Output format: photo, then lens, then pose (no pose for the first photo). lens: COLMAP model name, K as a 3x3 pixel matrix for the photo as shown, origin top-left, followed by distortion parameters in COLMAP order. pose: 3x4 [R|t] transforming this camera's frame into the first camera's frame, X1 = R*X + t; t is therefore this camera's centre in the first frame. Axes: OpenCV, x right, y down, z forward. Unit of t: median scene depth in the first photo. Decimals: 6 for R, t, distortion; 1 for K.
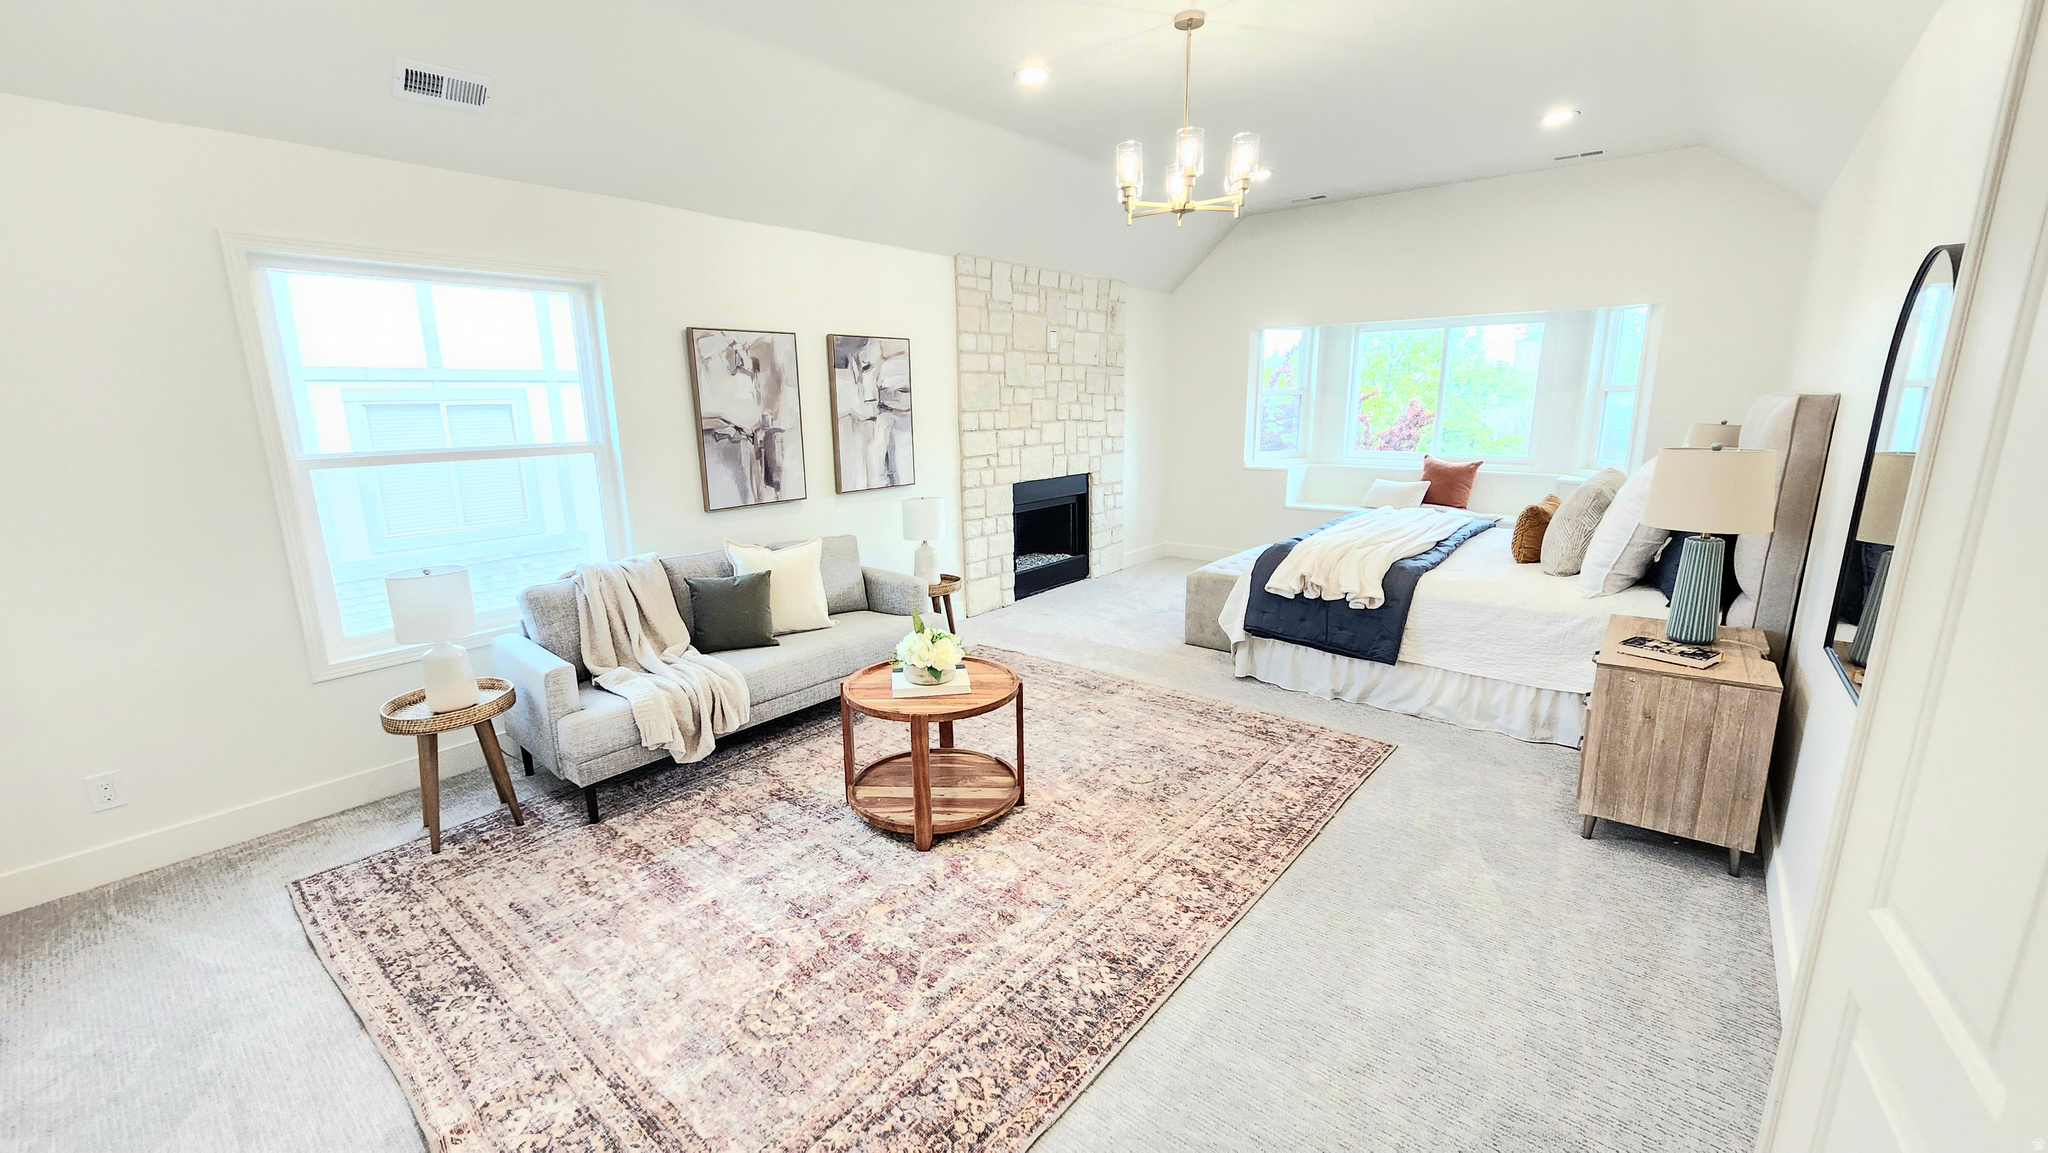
lens RADIAL K [[794.0, 0, 1020.1], [0, 794.0, 567.1], [0, 0, 1]] dist [0.002114, 0.000089]
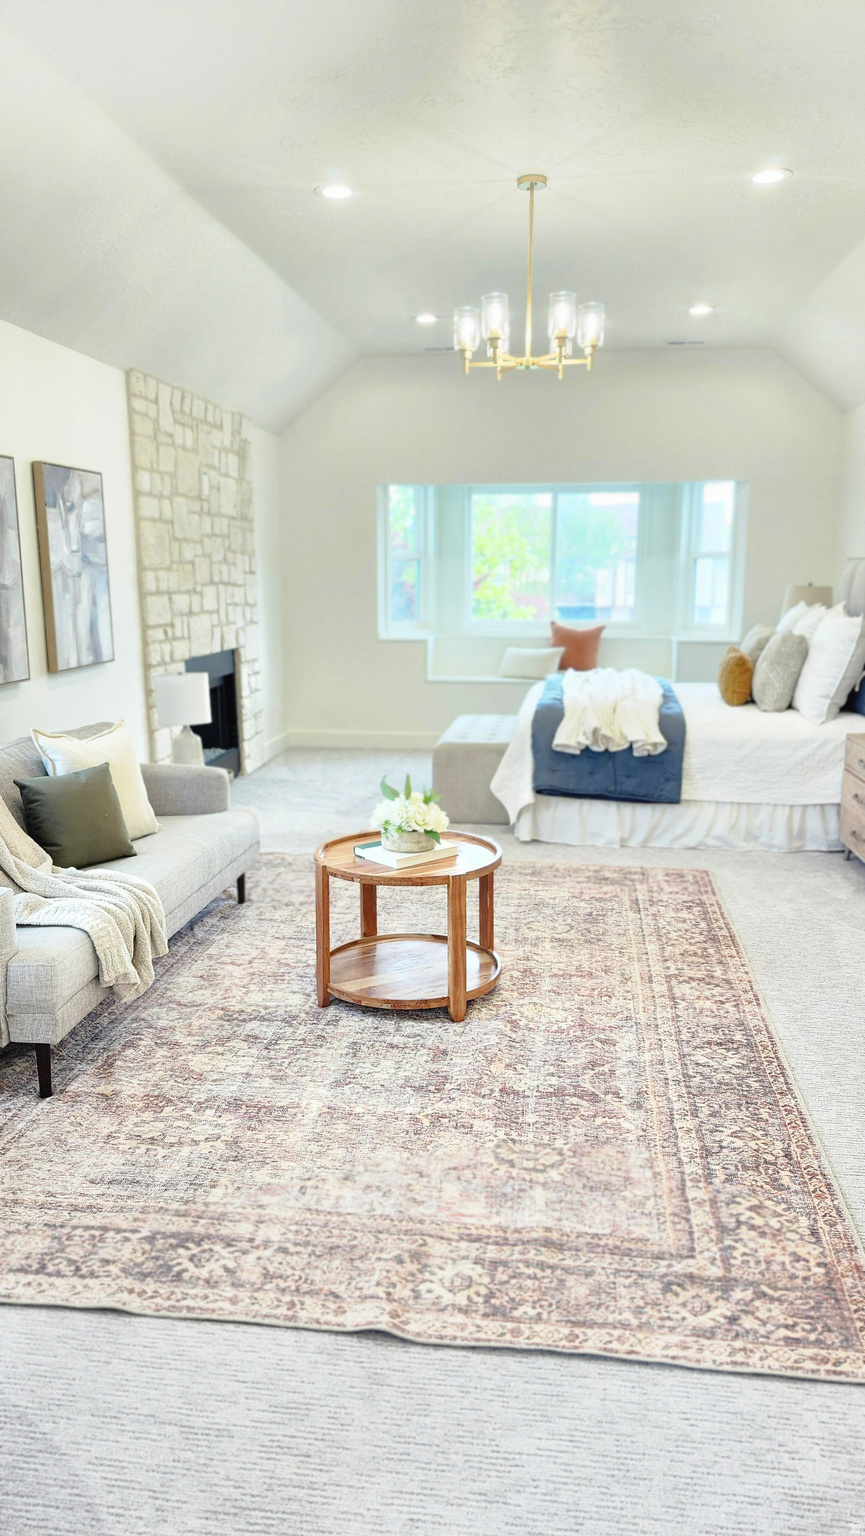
lens RADIAL K [[1036.1, 0, 432.5], [0, 1036.1, 768.0], [0, 0, 1]] dist [0.083259, -0.088882]
pose [[0.848389, -0.087339, 0.522119, -0.571468], [0.098189, 0.995144, 0.006919, 0.033055], [-0.520188, 0.045396, 0.852844, -0.041731]]
